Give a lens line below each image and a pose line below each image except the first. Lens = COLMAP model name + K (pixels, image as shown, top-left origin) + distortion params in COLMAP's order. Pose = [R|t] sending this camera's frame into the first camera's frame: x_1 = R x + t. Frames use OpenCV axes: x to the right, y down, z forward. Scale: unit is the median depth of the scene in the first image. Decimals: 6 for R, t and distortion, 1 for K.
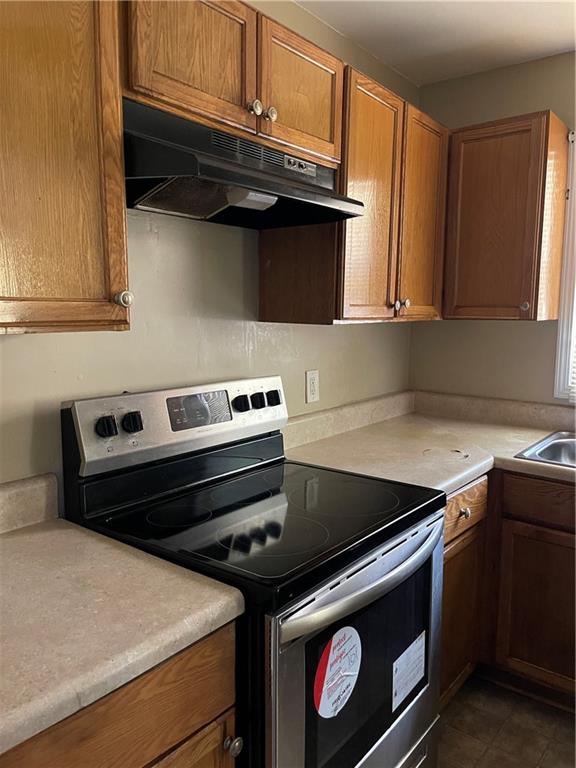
lens RADIAL K [[583.7, 0, 289.0], [0, 583.7, 385.9], [0, 0, 1]] dist [0.029930, -0.040876]
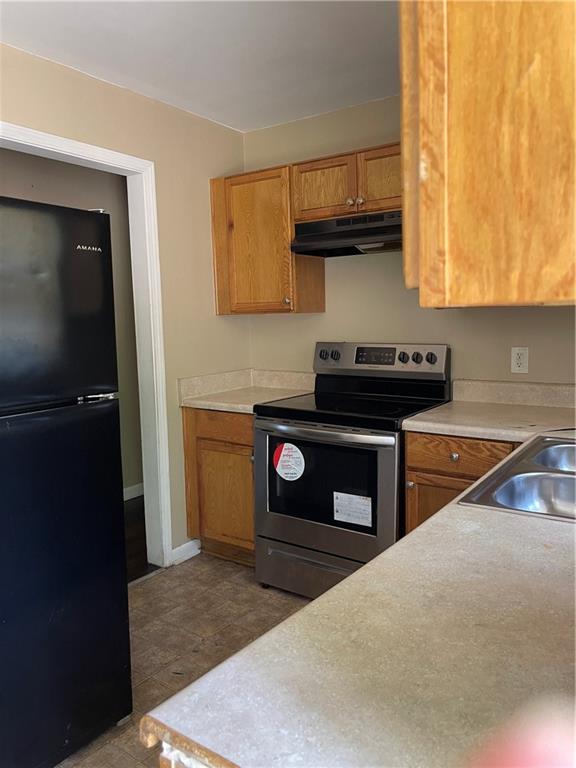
lens RADIAL K [[583.7, 0, 288.2], [0, 583.7, 383.6], [0, 0, 1]] dist [0.029930, -0.040876]
pose [[0.062152, 0.103243, -0.992713, 1.390363], [-0.109921, 0.989293, 0.096005, -0.017323], [0.991995, 0.103153, 0.072835, 0.488479]]
